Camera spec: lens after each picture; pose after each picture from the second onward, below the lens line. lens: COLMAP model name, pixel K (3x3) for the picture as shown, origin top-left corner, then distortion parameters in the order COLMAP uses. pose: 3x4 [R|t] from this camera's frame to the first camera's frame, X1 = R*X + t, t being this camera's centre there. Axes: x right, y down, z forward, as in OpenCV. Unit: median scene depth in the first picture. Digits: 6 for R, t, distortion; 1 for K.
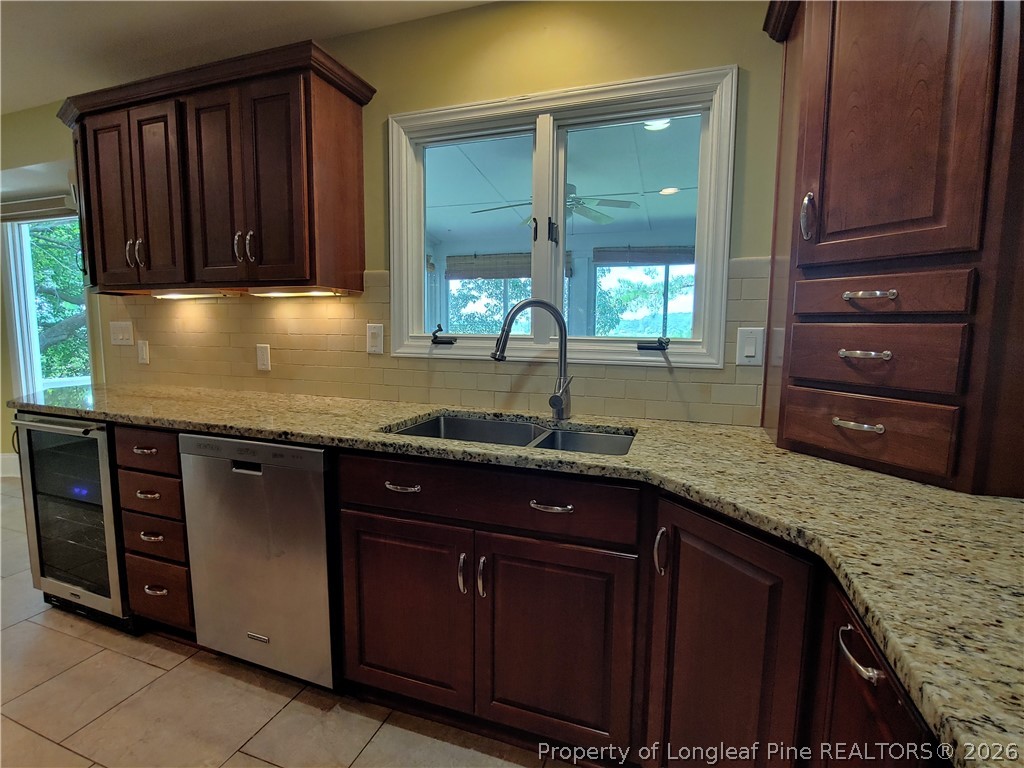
lens RADIAL K [[490.9, 0, 507.3], [0, 490.9, 380.6], [0, 0, 1]] dist [-0.012676, -0.001779]
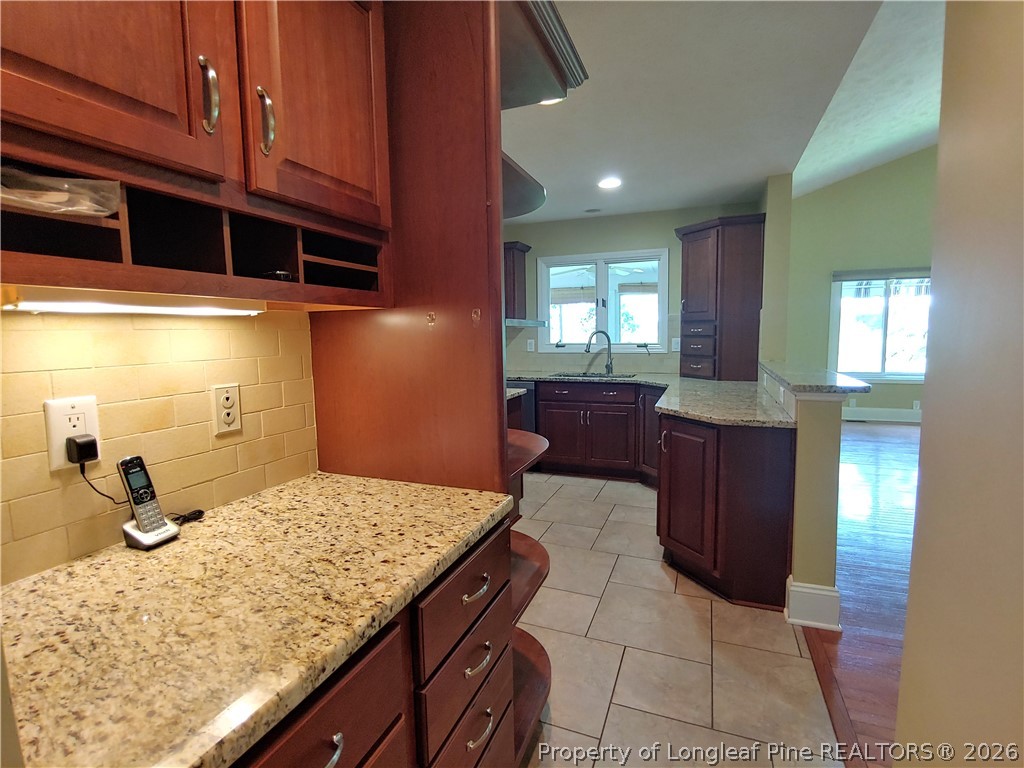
lens RADIAL K [[490.9, 0, 518.3], [0, 490.9, 379.7], [0, 0, 1]] dist [-0.012676, -0.001779]
pose [[0.999360, -0.022093, -0.028120, -0.324735], [0.021855, 0.999723, -0.008763, 0.128506], [0.028305, 0.008143, 0.999566, -1.764864]]
